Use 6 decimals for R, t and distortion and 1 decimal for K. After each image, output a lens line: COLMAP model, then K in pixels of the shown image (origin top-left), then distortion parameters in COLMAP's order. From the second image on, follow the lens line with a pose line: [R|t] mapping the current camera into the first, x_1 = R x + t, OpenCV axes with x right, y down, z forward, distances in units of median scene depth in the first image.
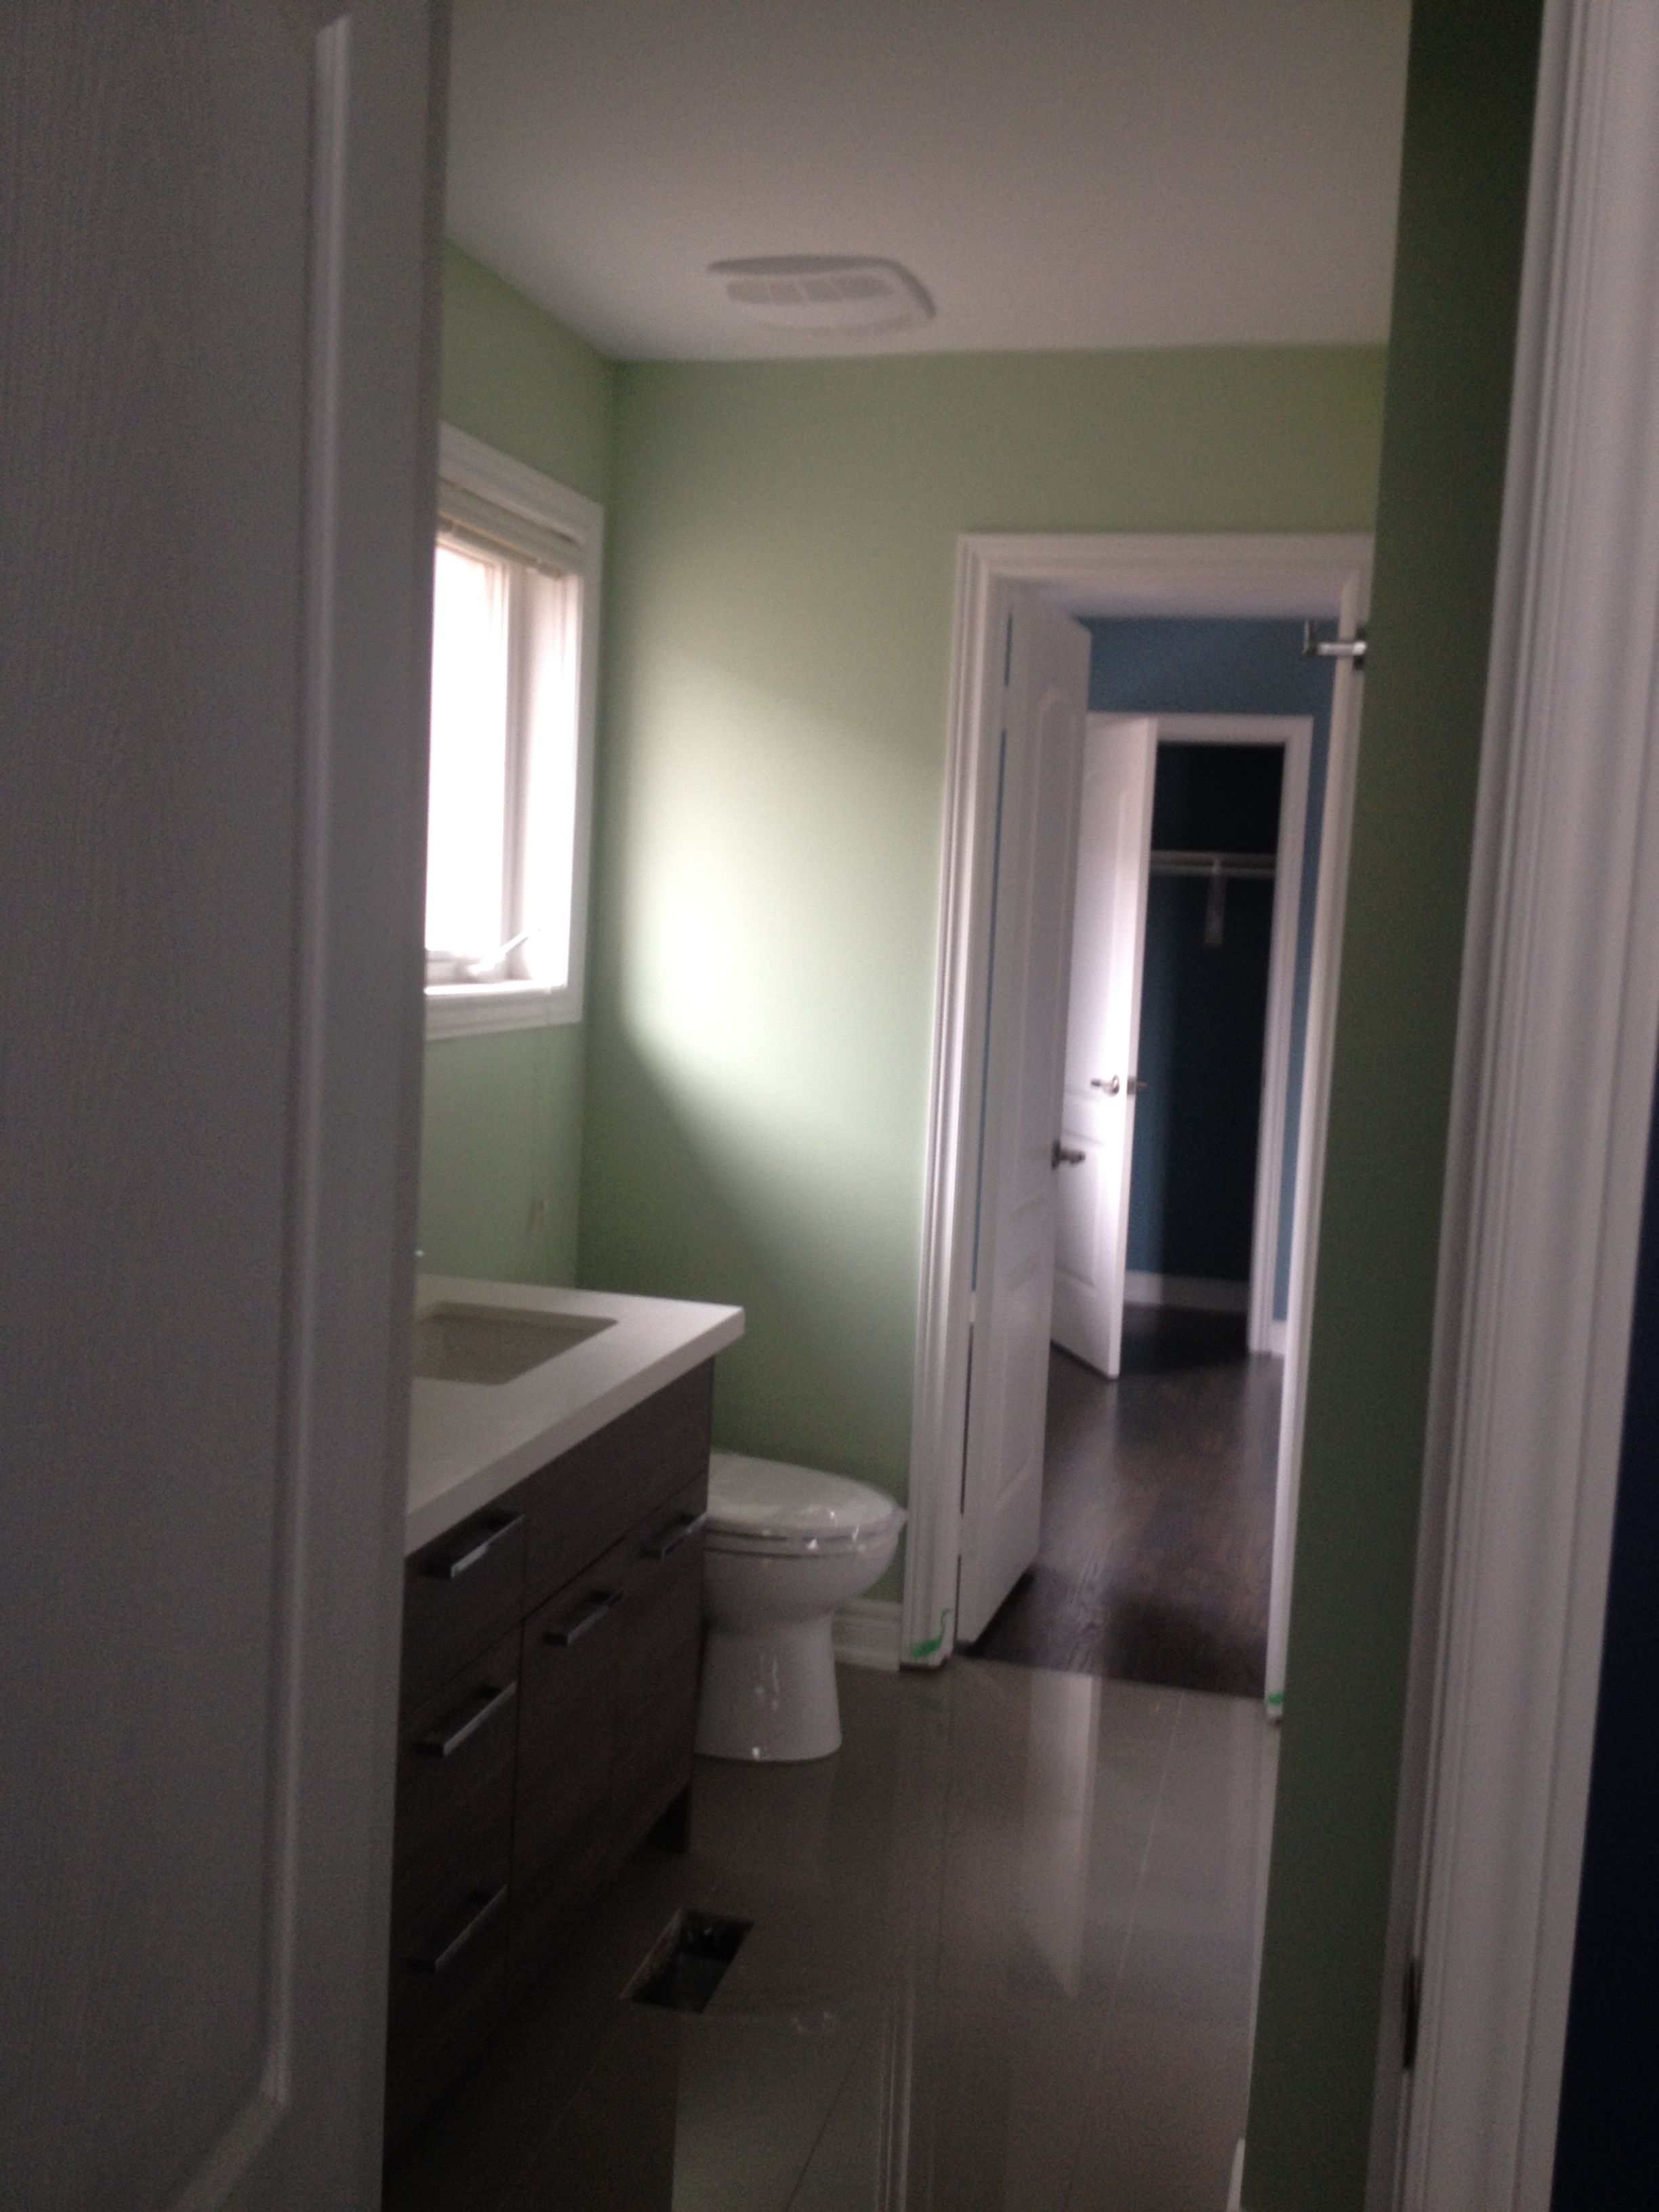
lens RADIAL K [[2076.7, 0, 826.6], [0, 2076.7, 1111.5], [0, 0, 1]] dist [0.065641, 0.000000]
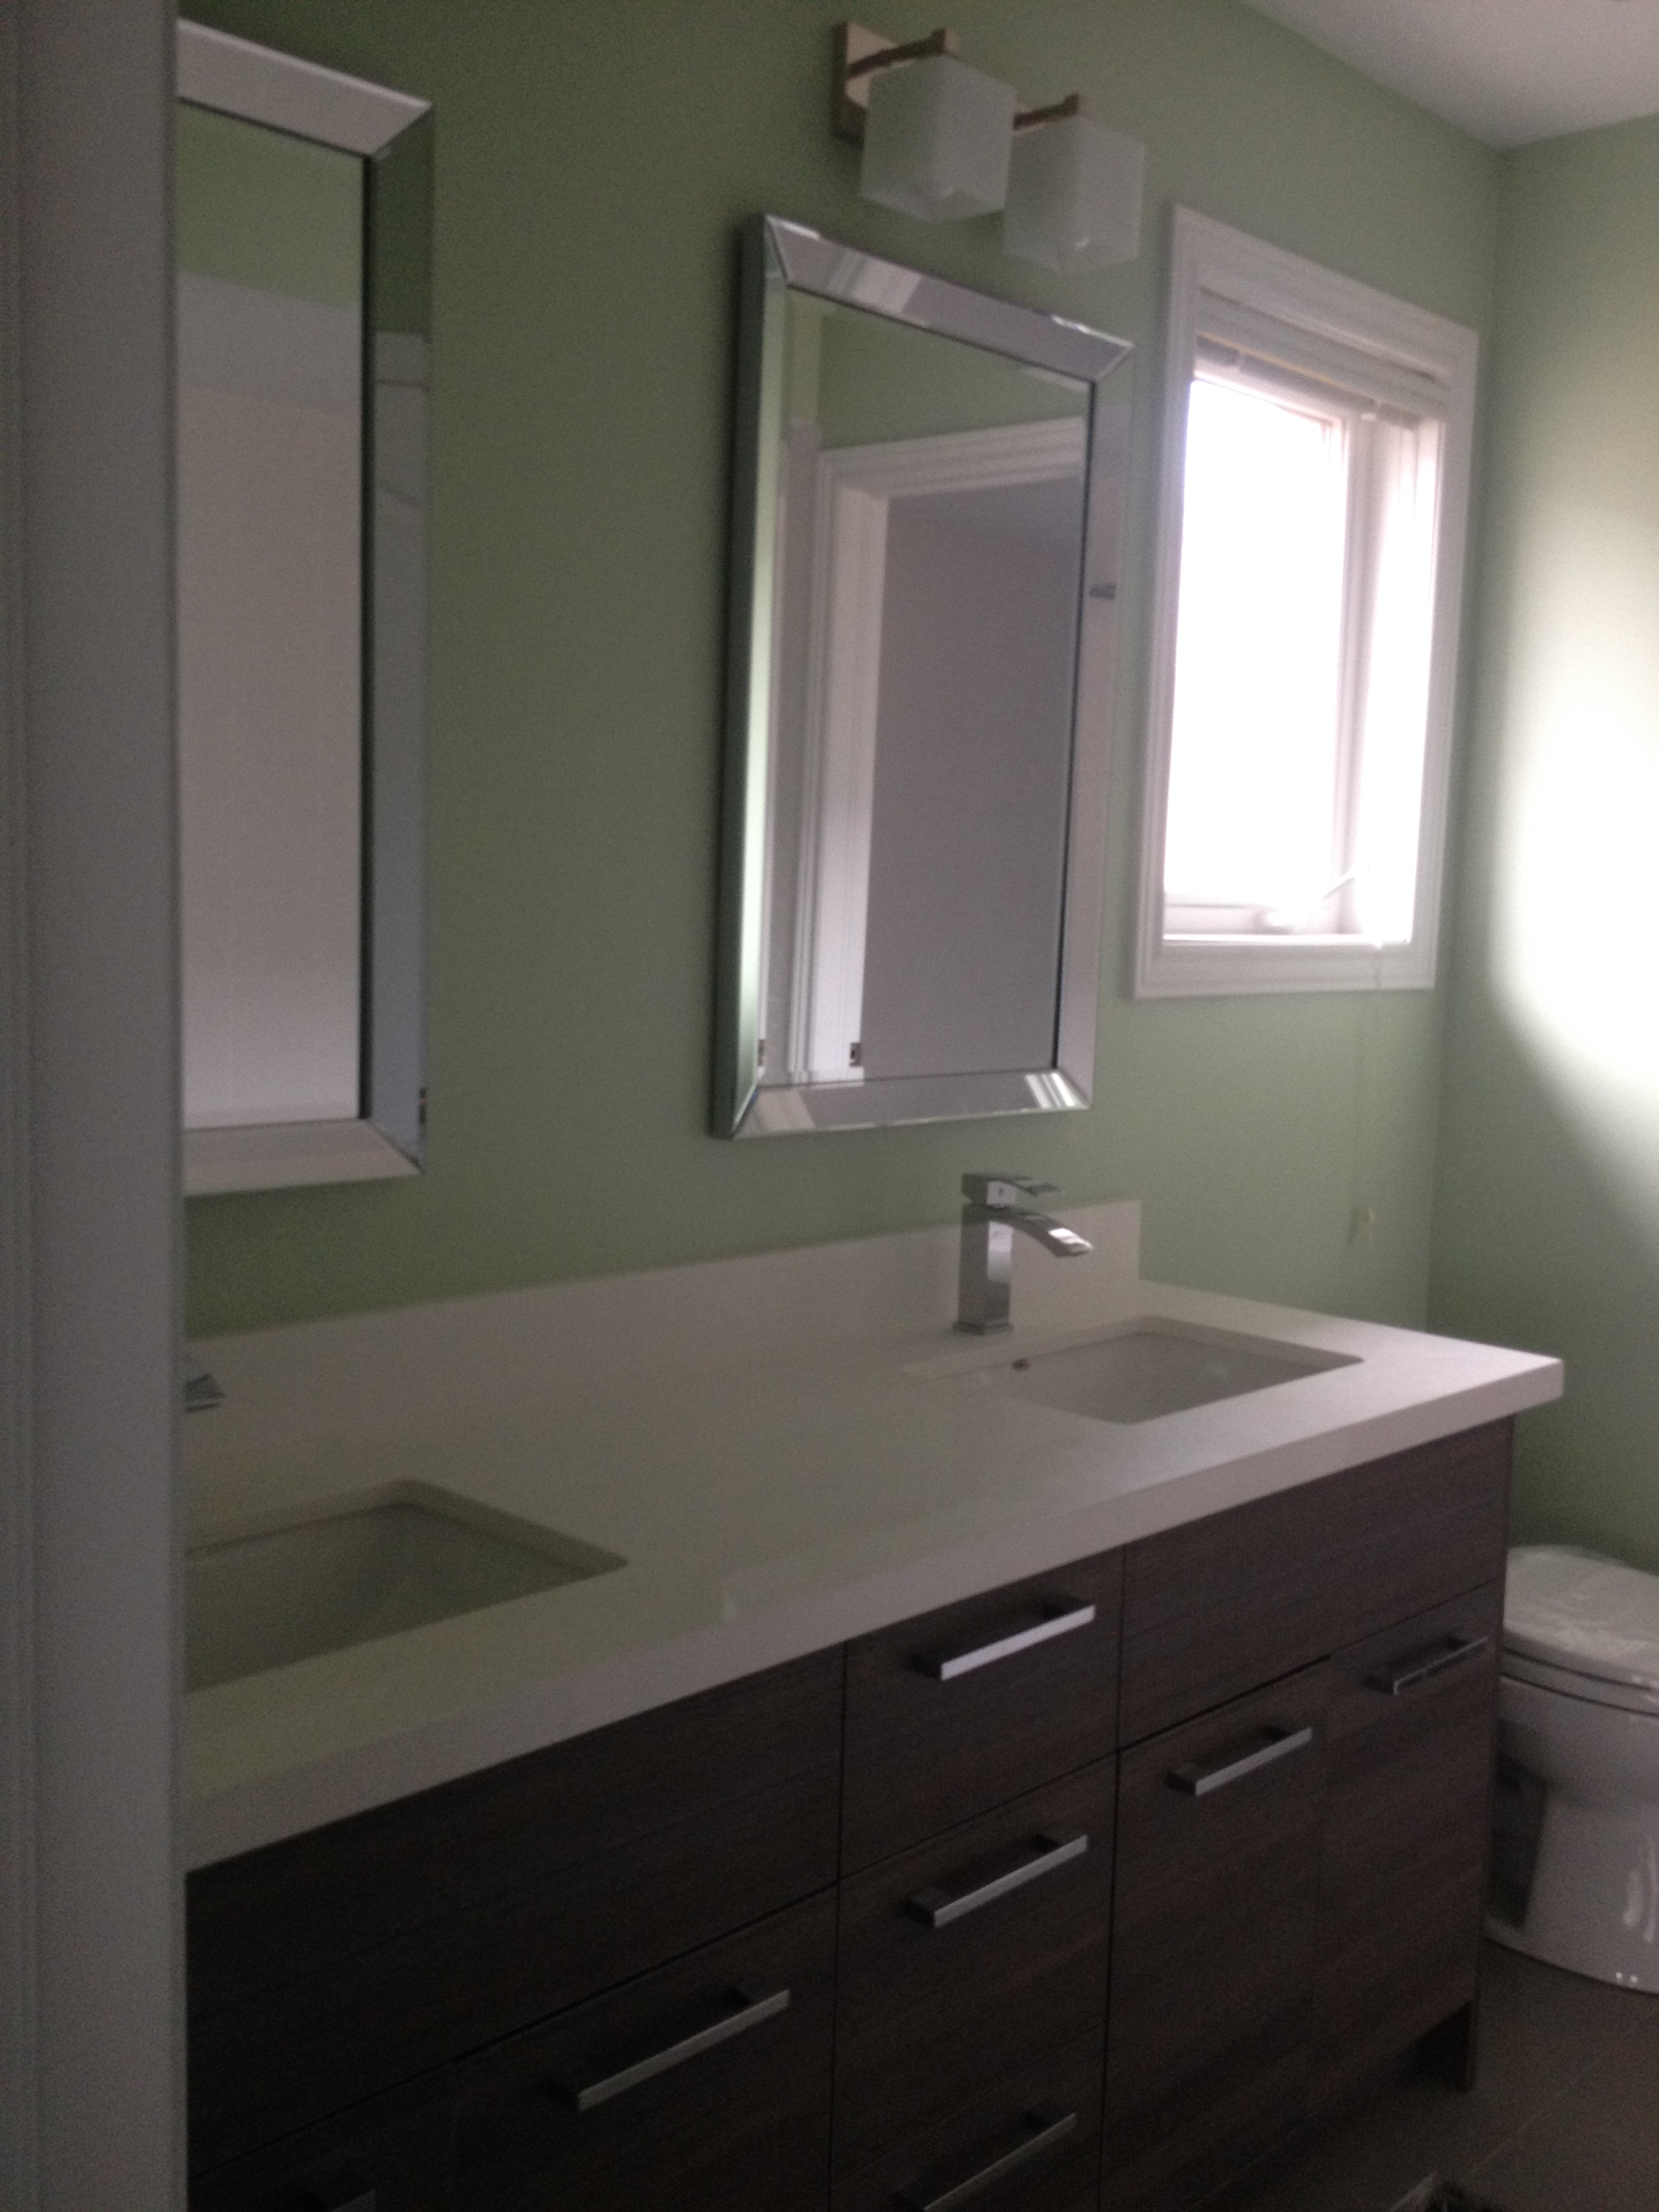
lens RADIAL K [[2076.7, 0, 834.2], [0, 2076.7, 1093.8], [0, 0, 1]] dist [0.065641, 0.000000]
pose [[0.869709, 0.024580, -0.492952, 0.085966], [-0.037515, 0.999162, -0.016366, 0.021289], [0.492136, 0.032727, 0.869903, 0.216011]]
